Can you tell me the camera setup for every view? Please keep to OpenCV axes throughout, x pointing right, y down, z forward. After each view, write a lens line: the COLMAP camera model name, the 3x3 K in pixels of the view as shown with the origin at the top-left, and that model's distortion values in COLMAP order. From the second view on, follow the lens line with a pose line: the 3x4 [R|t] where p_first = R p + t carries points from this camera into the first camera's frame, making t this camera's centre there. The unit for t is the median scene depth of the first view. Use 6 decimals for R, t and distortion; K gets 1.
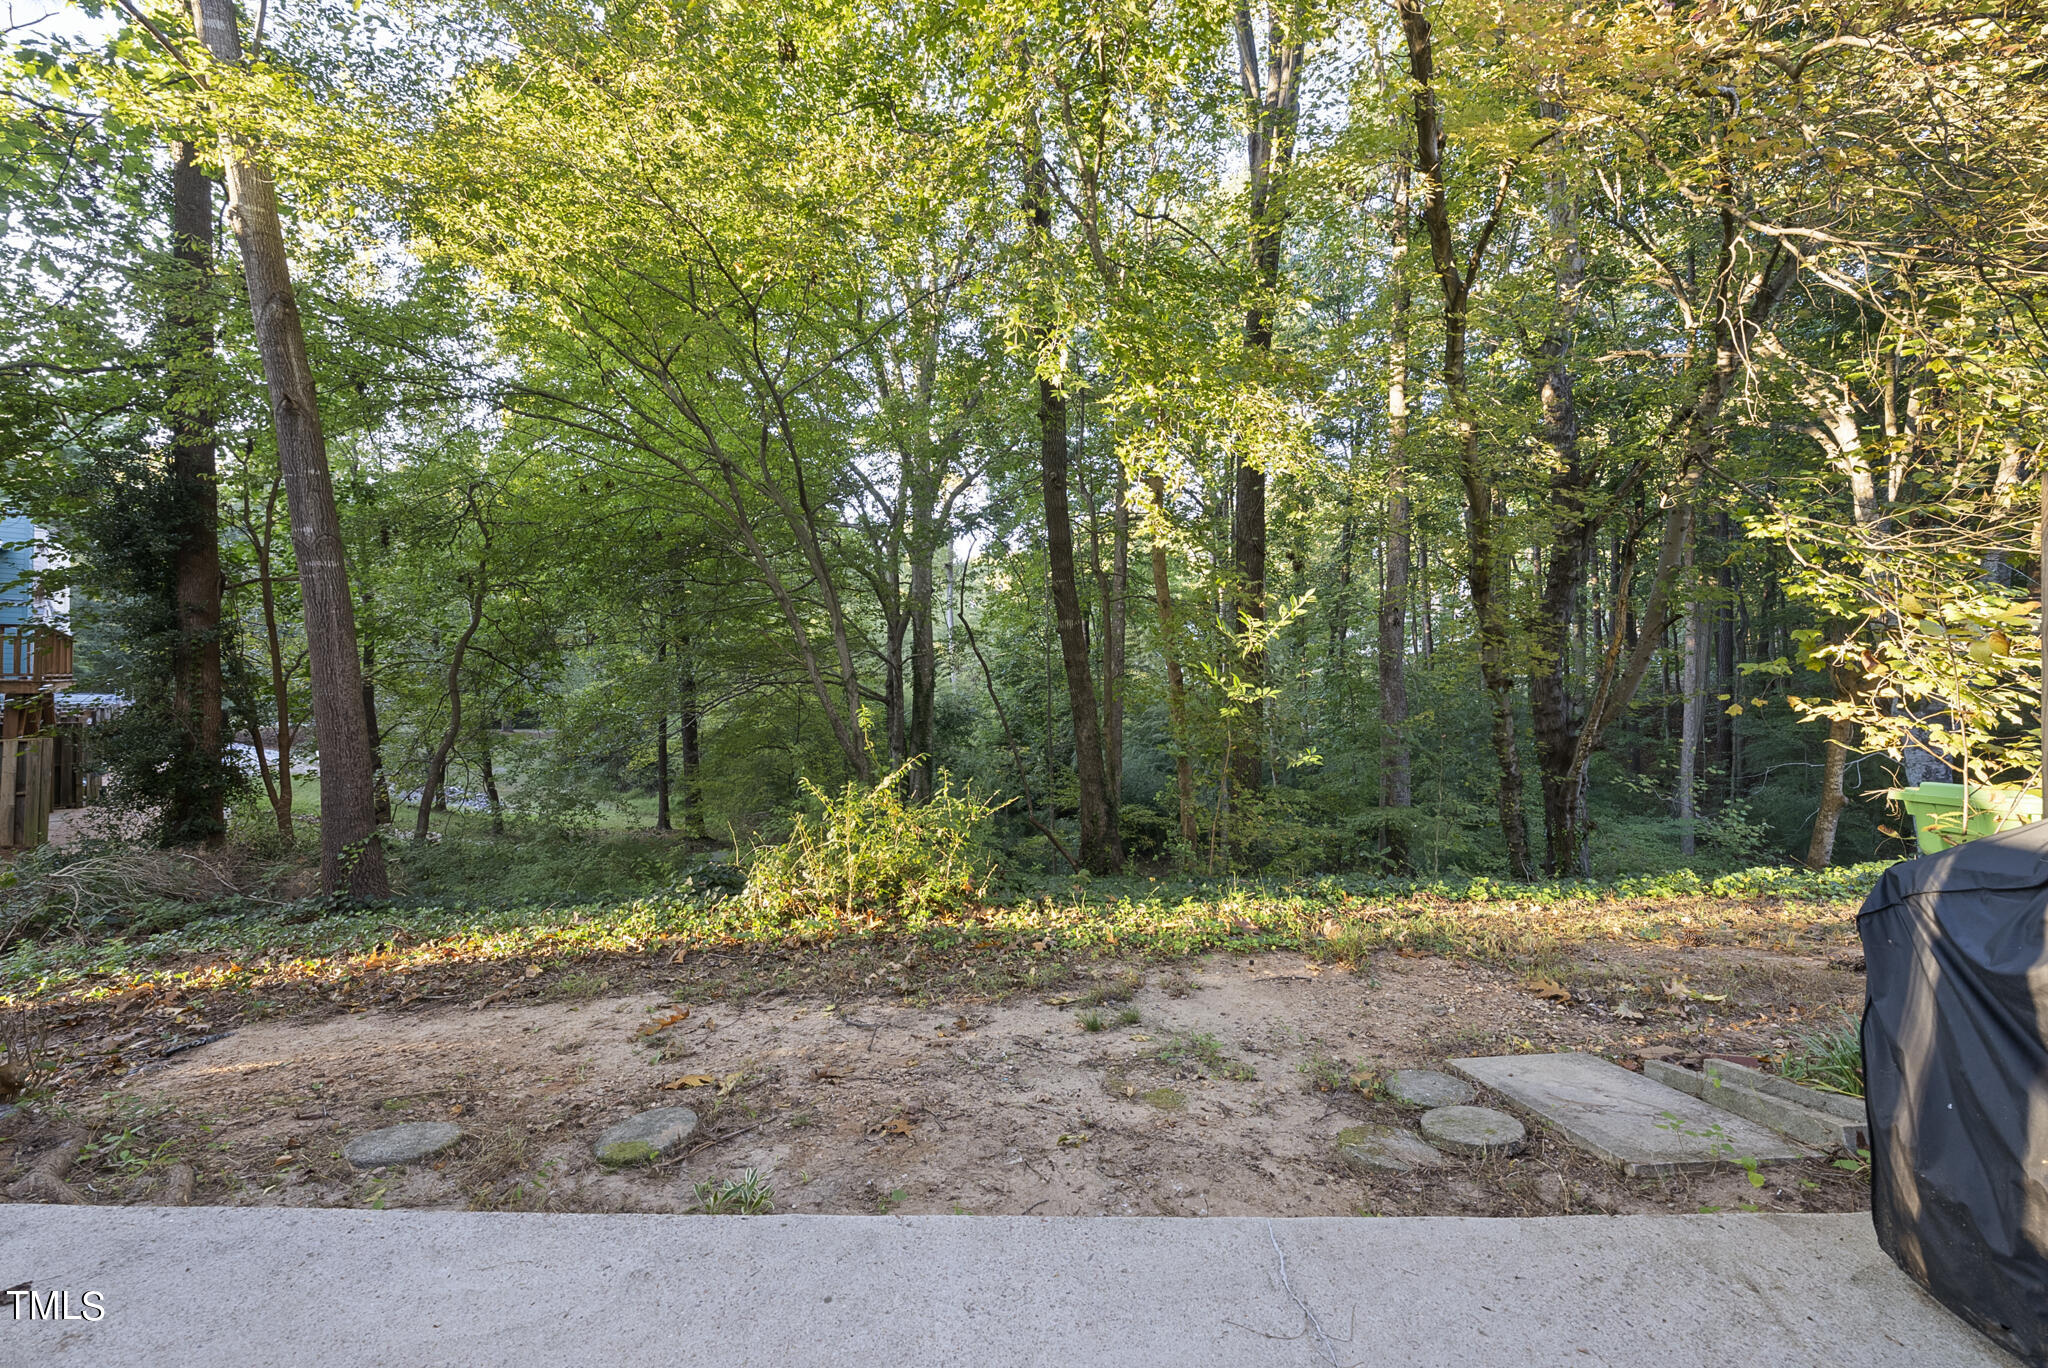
lens RADIAL K [[747.6, 0, 1020.4], [0, 747.6, 684.6], [0, 0, 1]] dist [-0.002104, -0.000314]
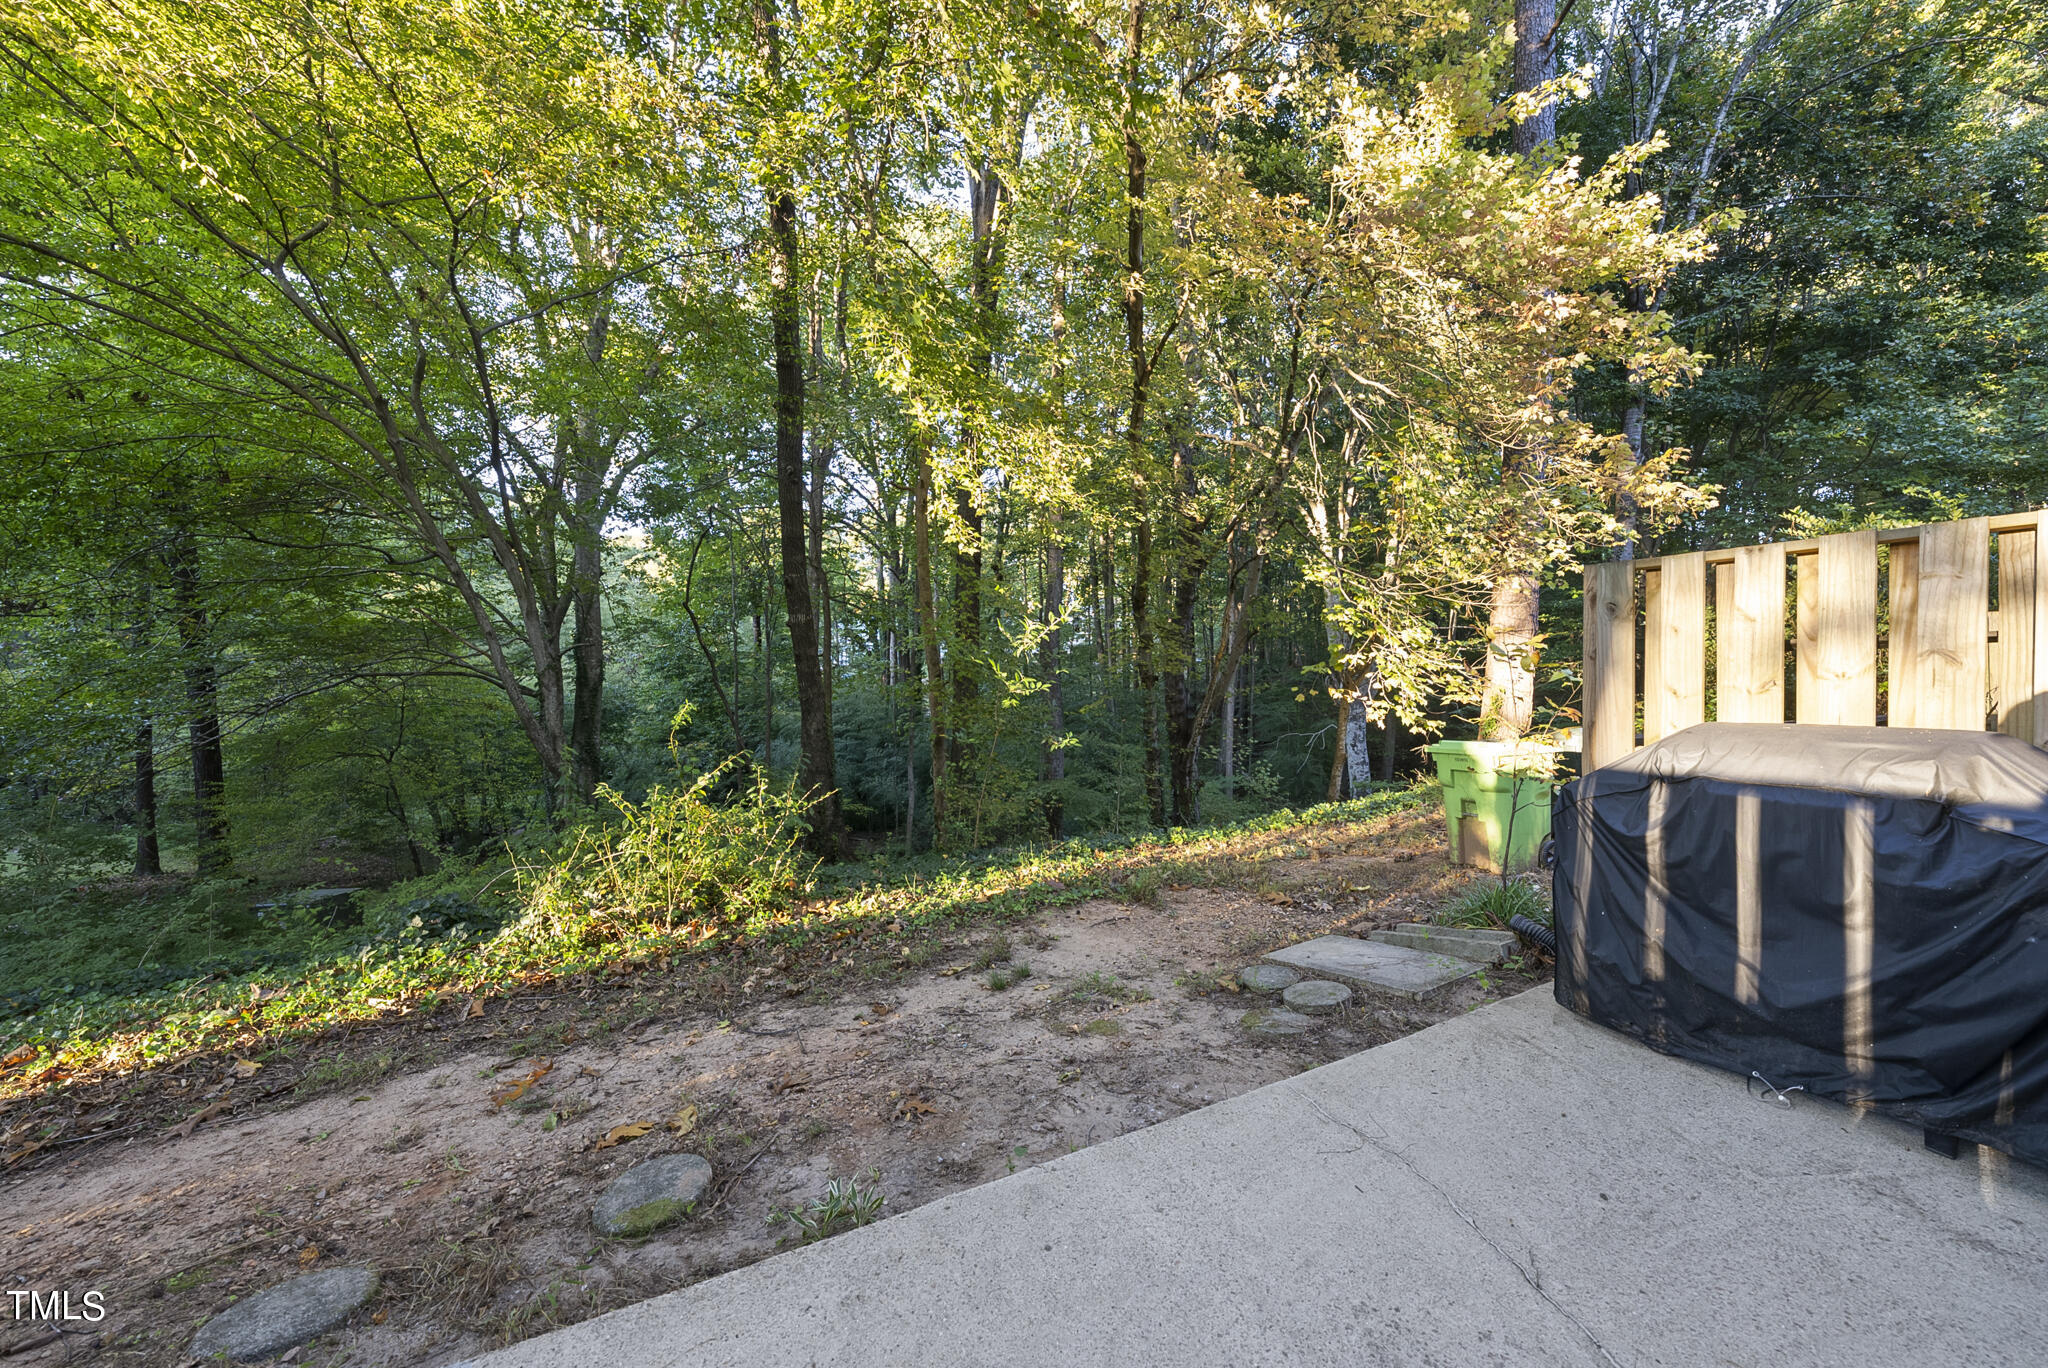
lens RADIAL K [[703.5, 0, 1017.4], [0, 703.5, 686.8], [0, 0, 1]] dist [-0.005342, 0.000833]
pose [[0.890363, -0.002195, 0.455245, -0.253943], [-0.002798, 0.999943, 0.010294, 0.000298], [-0.455242, -0.010439, 0.890307, 0.042394]]
